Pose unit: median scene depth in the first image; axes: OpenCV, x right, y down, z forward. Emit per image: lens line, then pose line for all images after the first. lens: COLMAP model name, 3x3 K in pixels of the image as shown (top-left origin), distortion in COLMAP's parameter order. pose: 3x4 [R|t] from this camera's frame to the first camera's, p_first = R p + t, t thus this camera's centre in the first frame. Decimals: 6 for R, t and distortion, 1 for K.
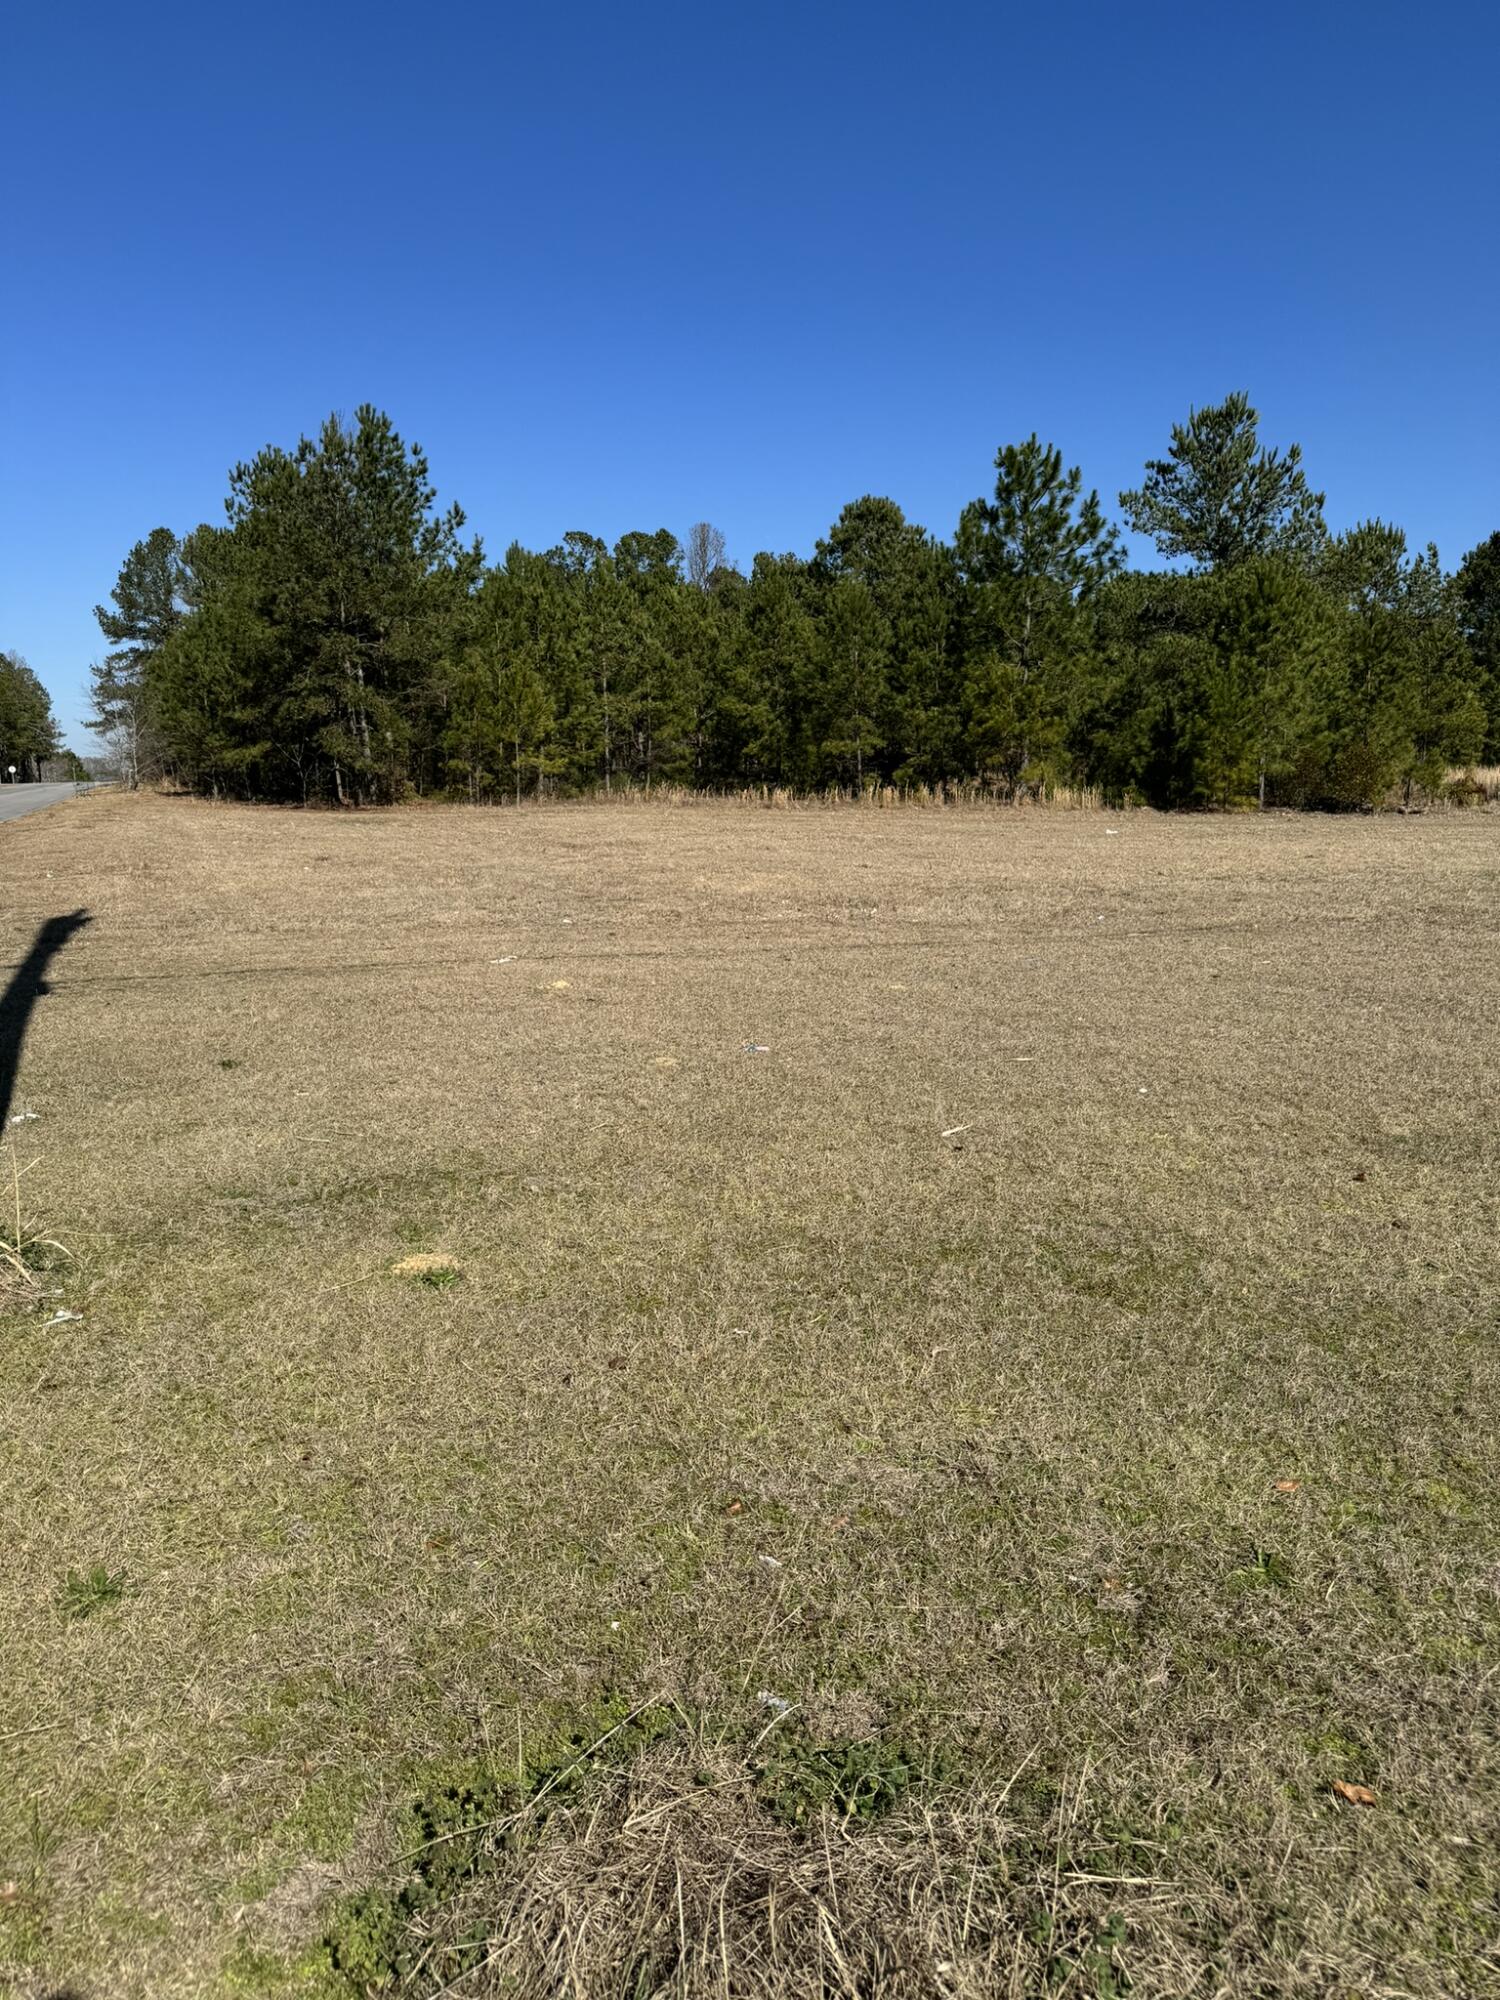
lens RADIAL K [[1397.3, 0, 756.8], [0, 1397.3, 1002.2], [0, 0, 1]] dist [0.046240, -0.051878]
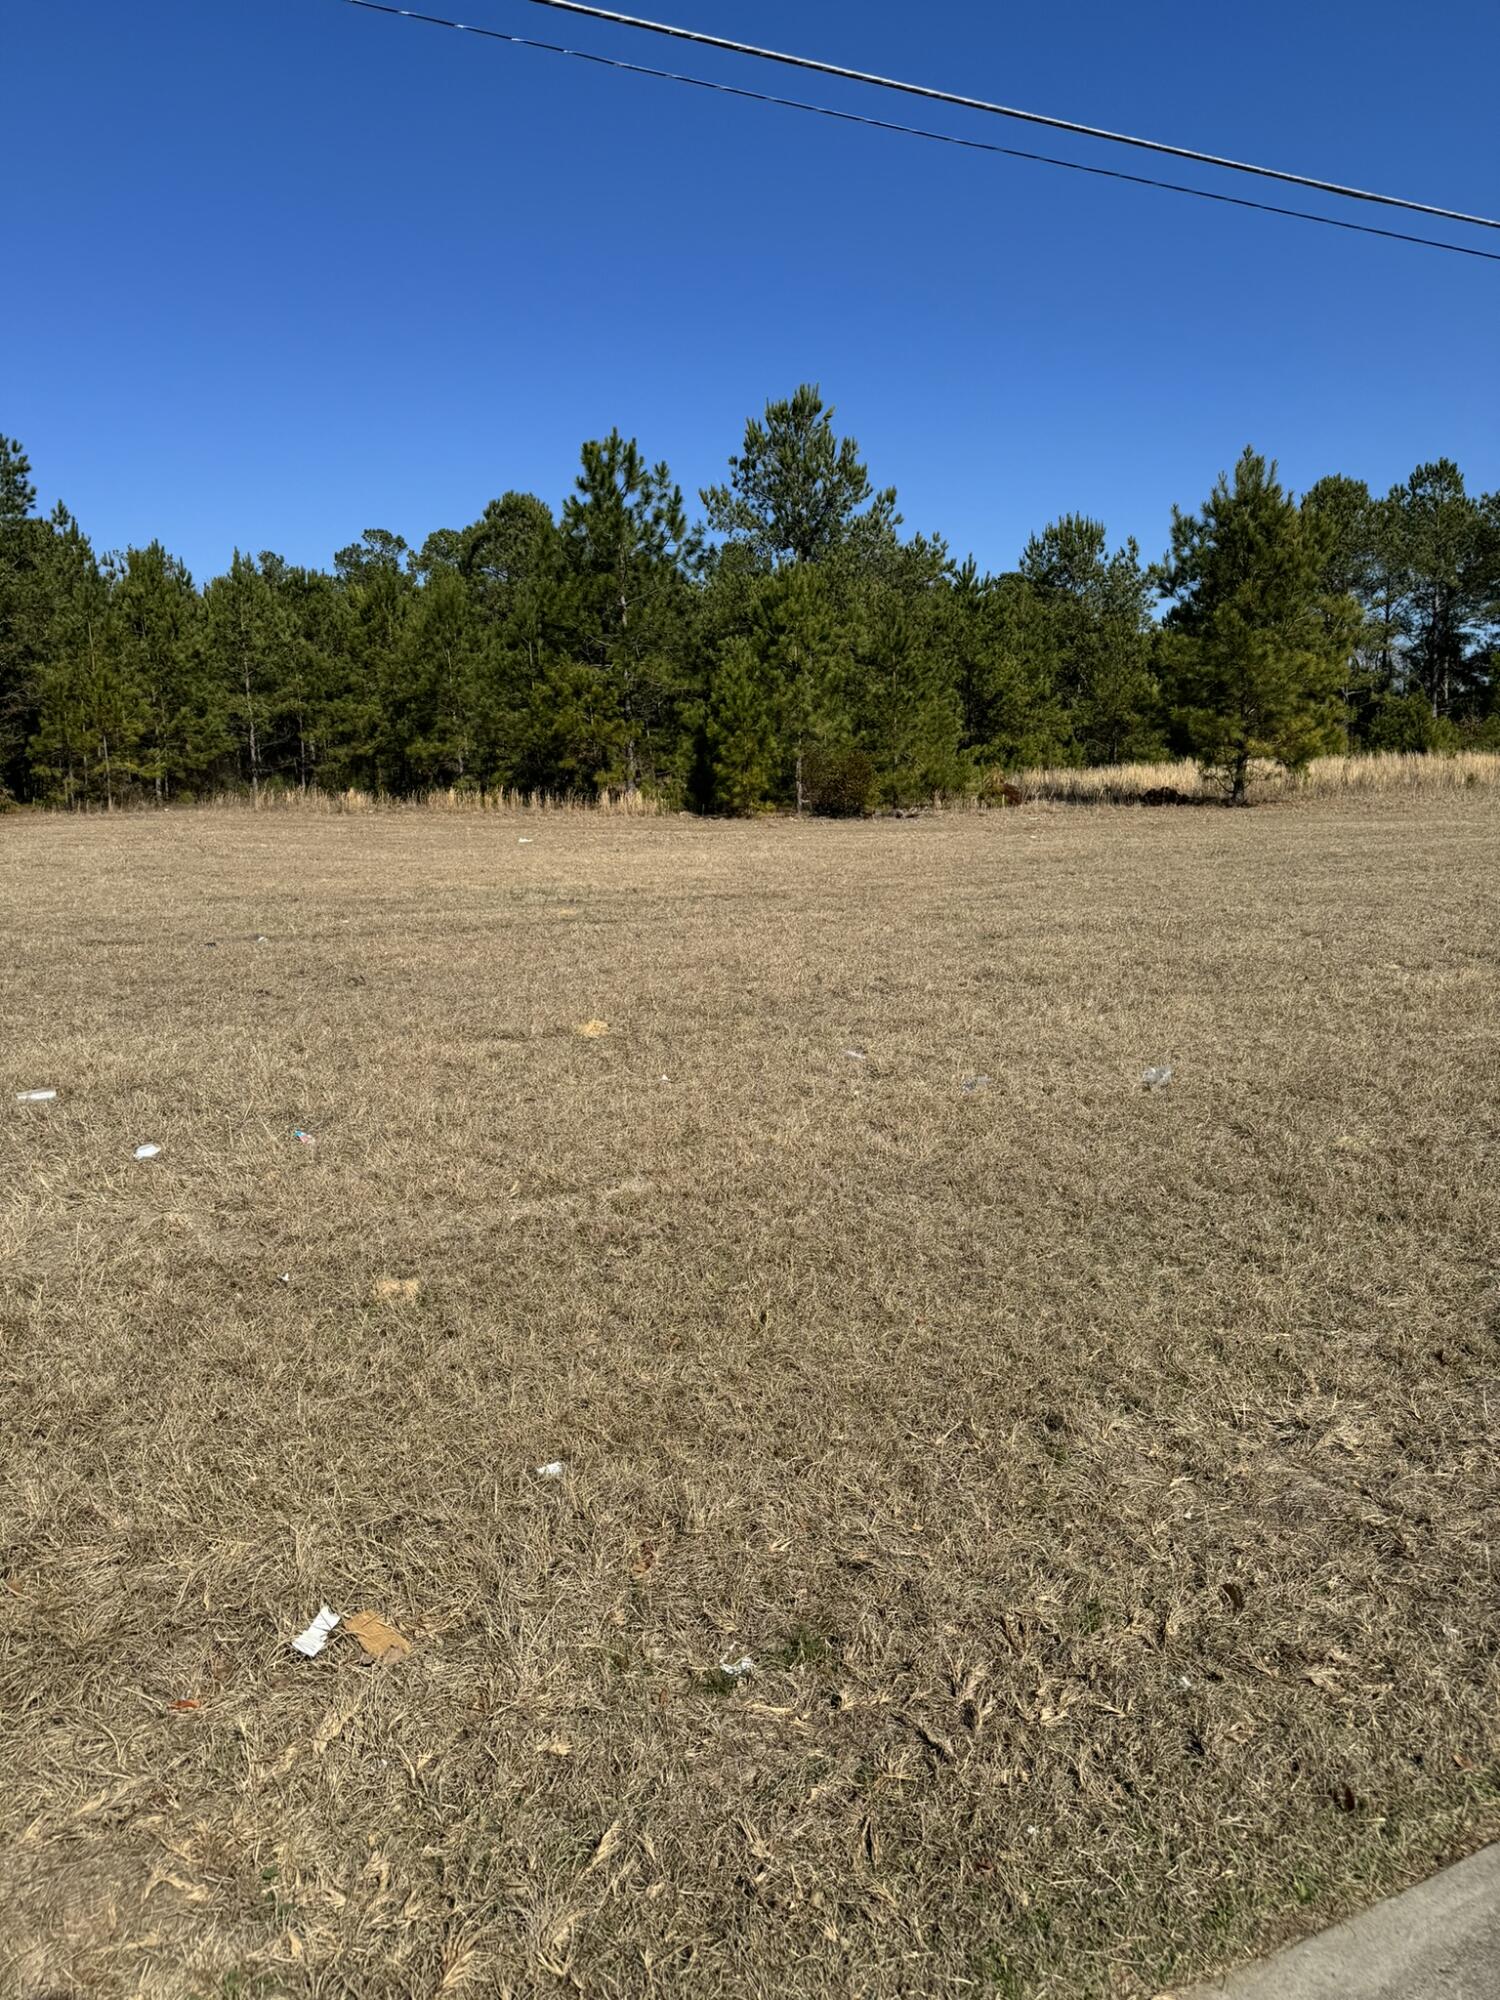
lens RADIAL K [[1397.3, 0, 755.7], [0, 1397.3, 1004.4], [0, 0, 1]] dist [0.046240, -0.051878]
pose [[0.999296, -0.016806, 0.033533, 1.195054], [0.016662, 0.999851, 0.004574, -0.032010], [-0.033605, -0.004012, 0.999427, 0.084247]]
